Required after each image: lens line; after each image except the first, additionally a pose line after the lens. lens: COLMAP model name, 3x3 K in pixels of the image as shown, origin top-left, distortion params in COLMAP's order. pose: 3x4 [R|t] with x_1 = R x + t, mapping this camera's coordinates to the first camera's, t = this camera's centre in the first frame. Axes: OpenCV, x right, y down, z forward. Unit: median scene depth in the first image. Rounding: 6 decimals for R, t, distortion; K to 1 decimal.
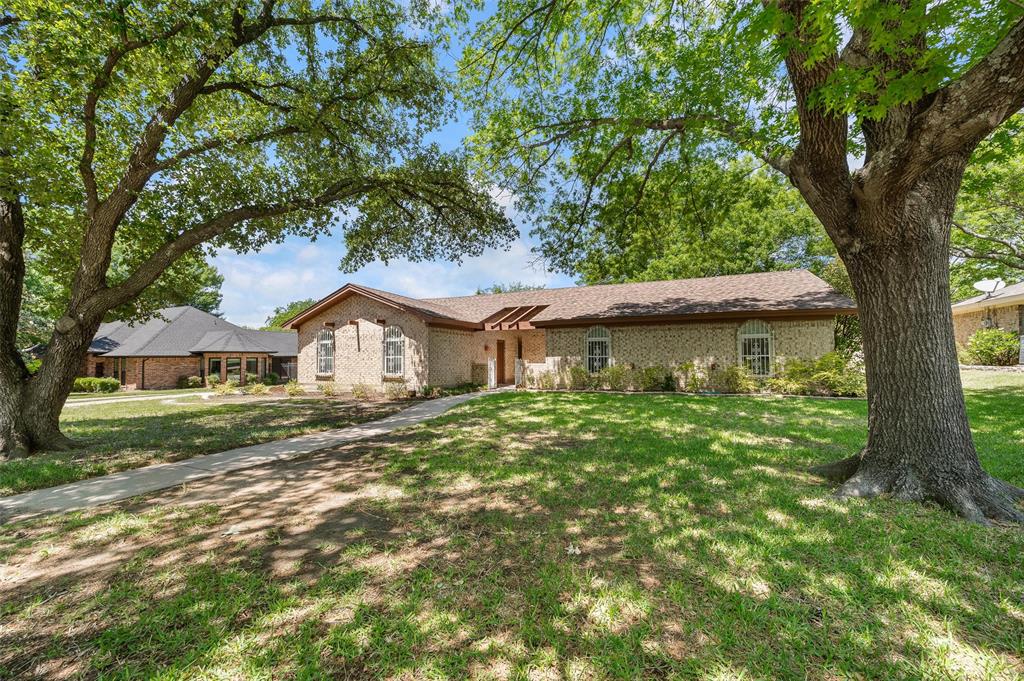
lens RADIAL K [[406.9, 0, 504.9], [0, 406.9, 339.2], [0, 0, 1]] dist [-0.000989, 0.000353]
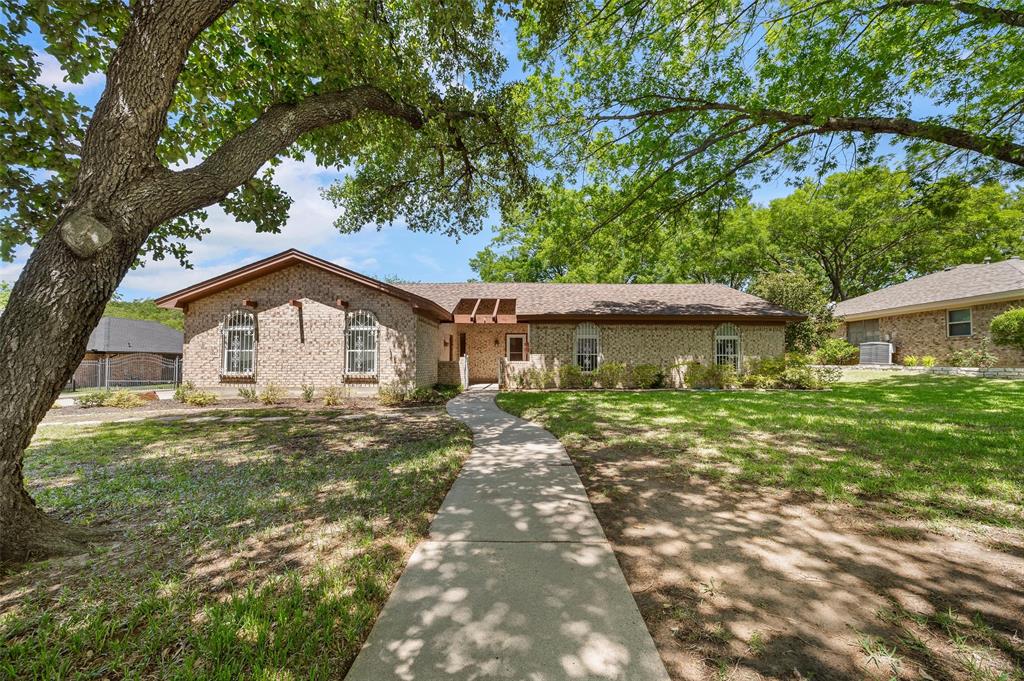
lens RADIAL K [[406.9, 0, 513.2], [0, 406.9, 344.4], [0, 0, 1]] dist [-0.000989, 0.000353]
pose [[0.911325, 0.024972, 0.410929, -0.338972], [-0.028853, 0.999578, 0.003245, 0.021328], [-0.410675, -0.014814, 0.911661, 0.182326]]
